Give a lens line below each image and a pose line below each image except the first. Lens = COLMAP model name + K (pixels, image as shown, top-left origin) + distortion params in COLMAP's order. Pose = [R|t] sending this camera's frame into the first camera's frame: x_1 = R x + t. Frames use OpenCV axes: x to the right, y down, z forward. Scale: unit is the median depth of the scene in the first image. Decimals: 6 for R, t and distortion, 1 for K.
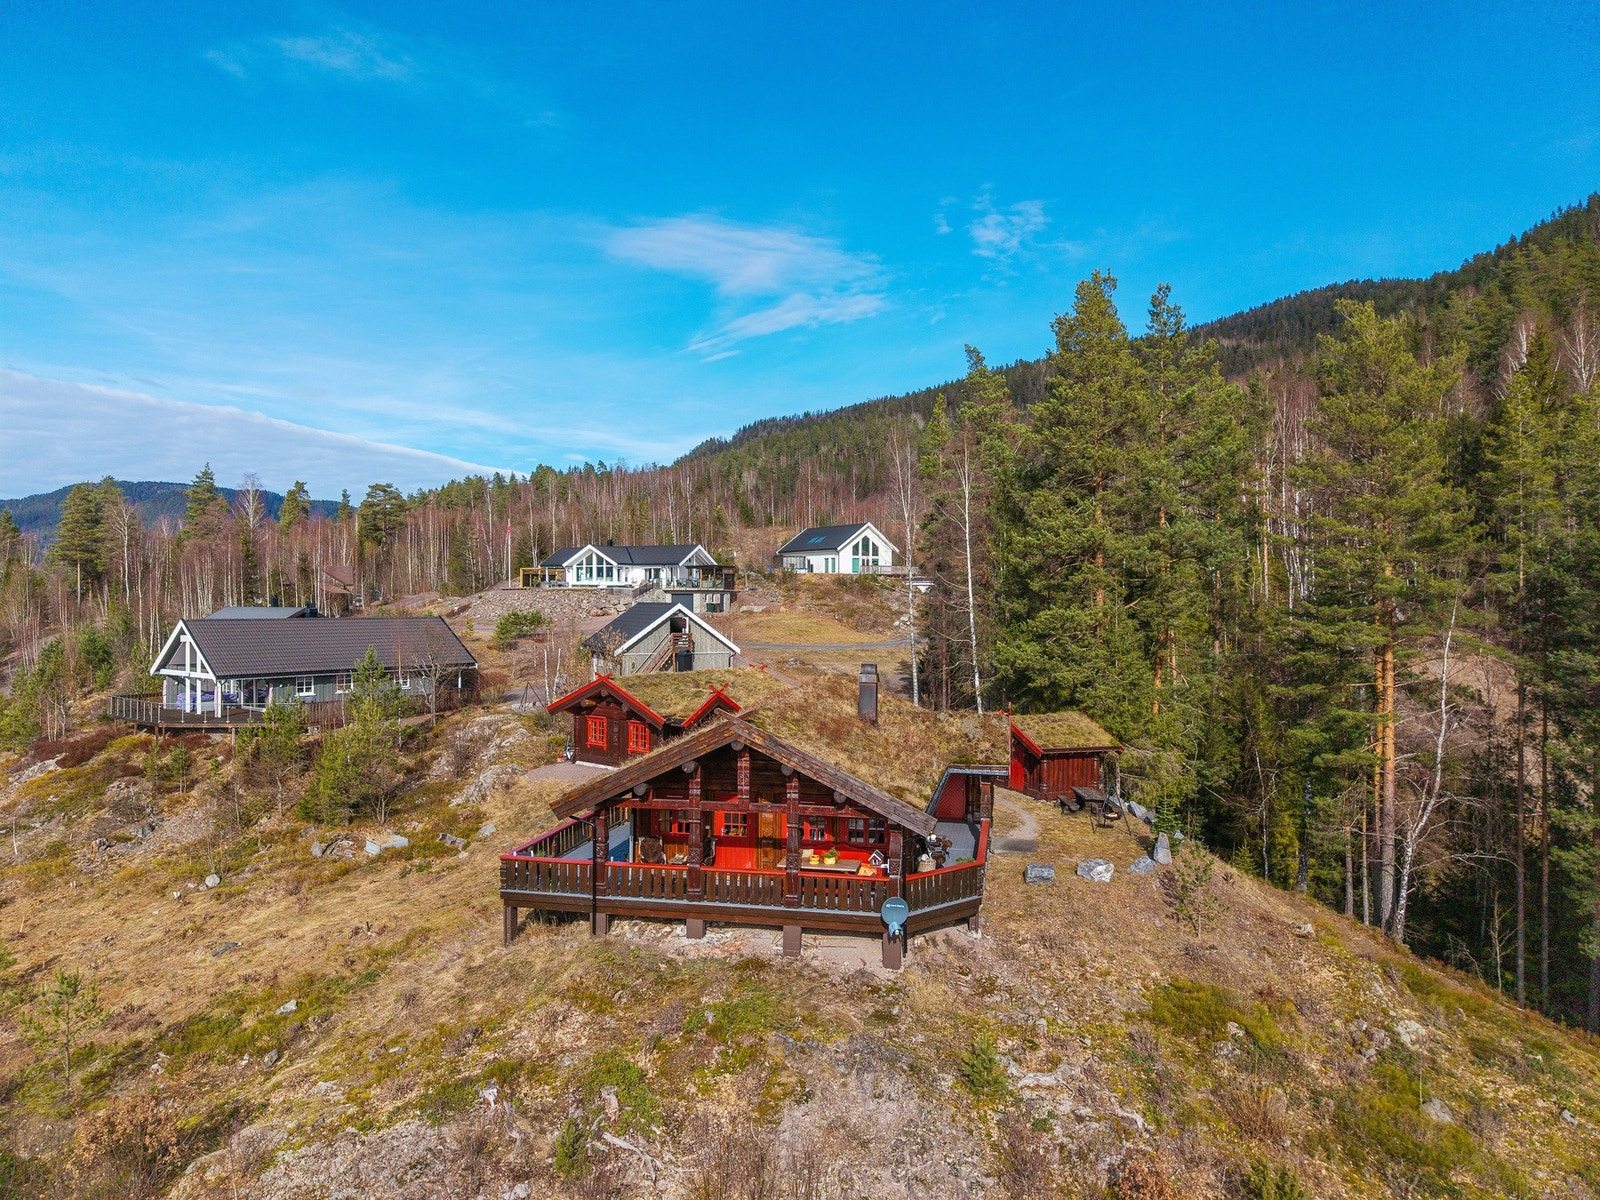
lens RADIAL K [[1088.6, 0, 800.0], [0, 1088.6, 600.0], [0, 0, 1]] dist [0.002247, 0.000531]
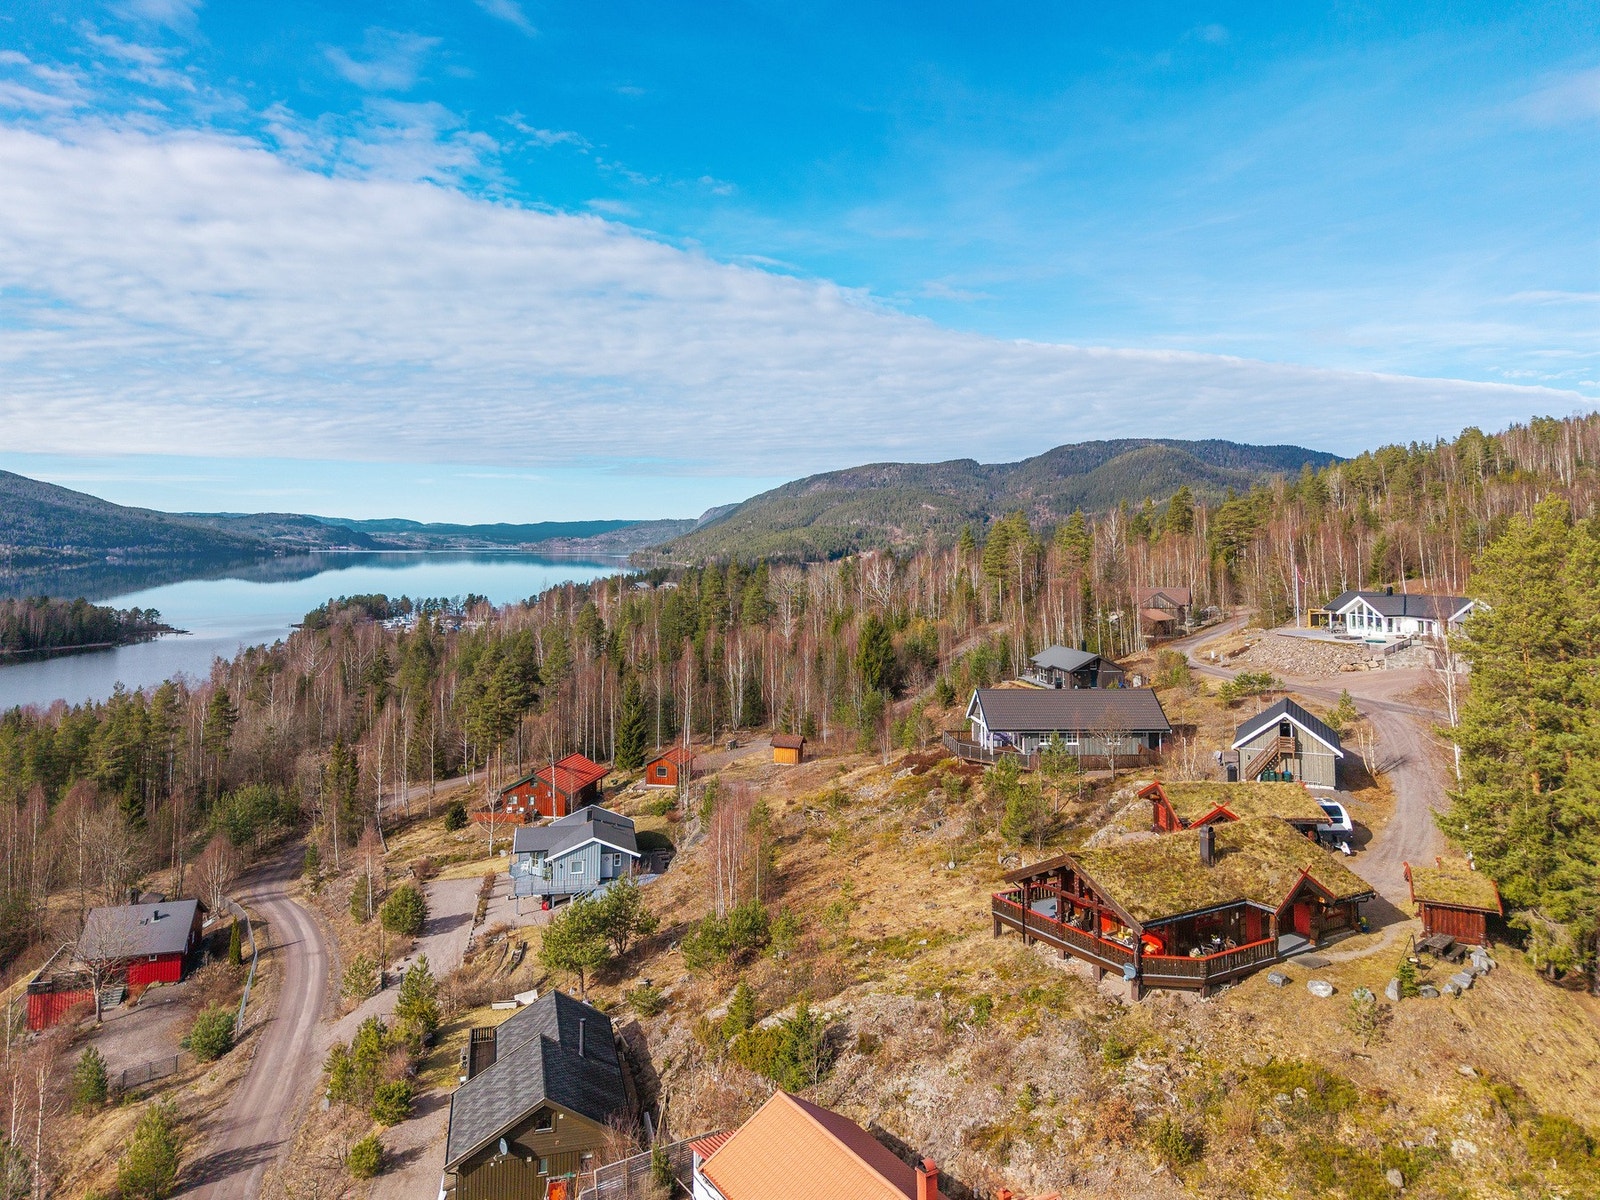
lens RADIAL K [[1135.4, 0, 789.8], [0, 1135.4, 449.8], [0, 0, 1]] dist [0.002907, -0.001408]
pose [[0.681708, -0.053465, -0.729668, 0.619434], [-0.006917, 0.996811, -0.079501, -0.249485], [0.731591, 0.059244, 0.679164, -0.467866]]
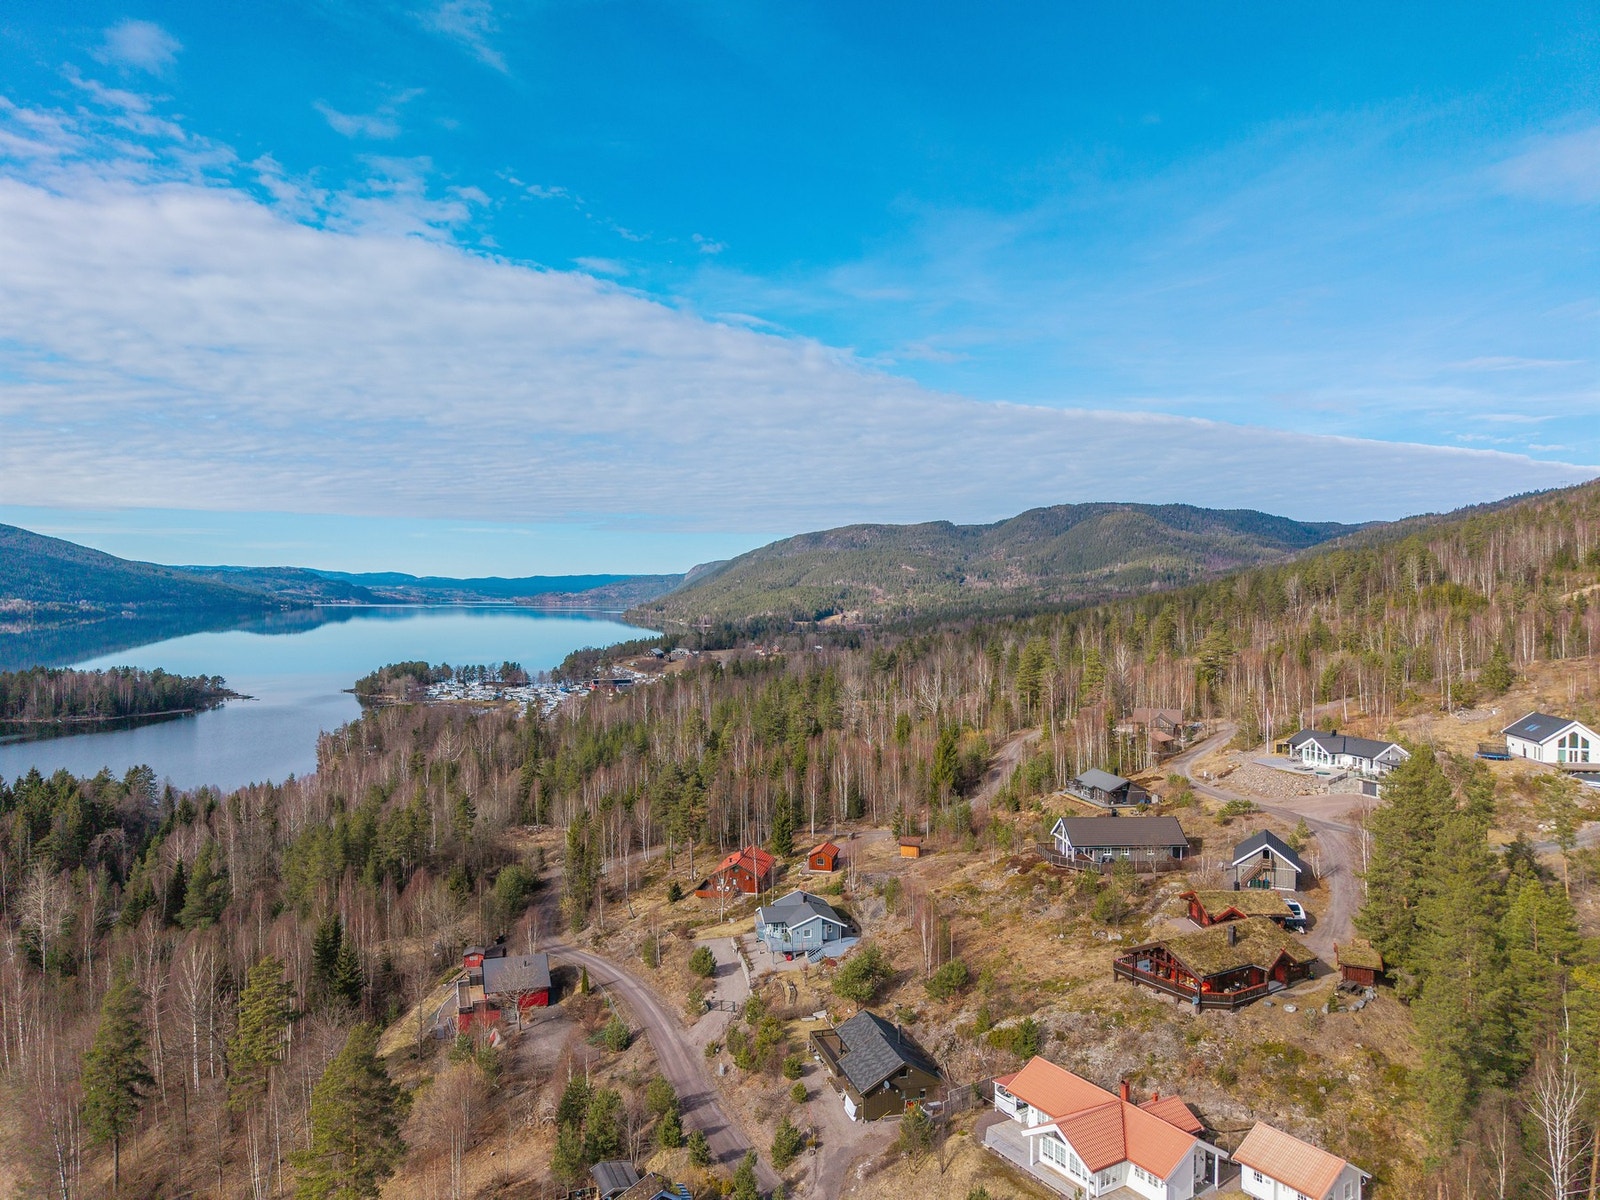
lens RADIAL K [[1088.6, 0, 800.0], [0, 1088.6, 600.0], [0, 0, 1]] dist [0.002247, 0.000531]
pose [[0.700377, 0.012041, -0.713672, 0.953508], [-0.013519, 0.999902, 0.003604, -0.587952], [0.713646, 0.007124, 0.700471, -1.423630]]
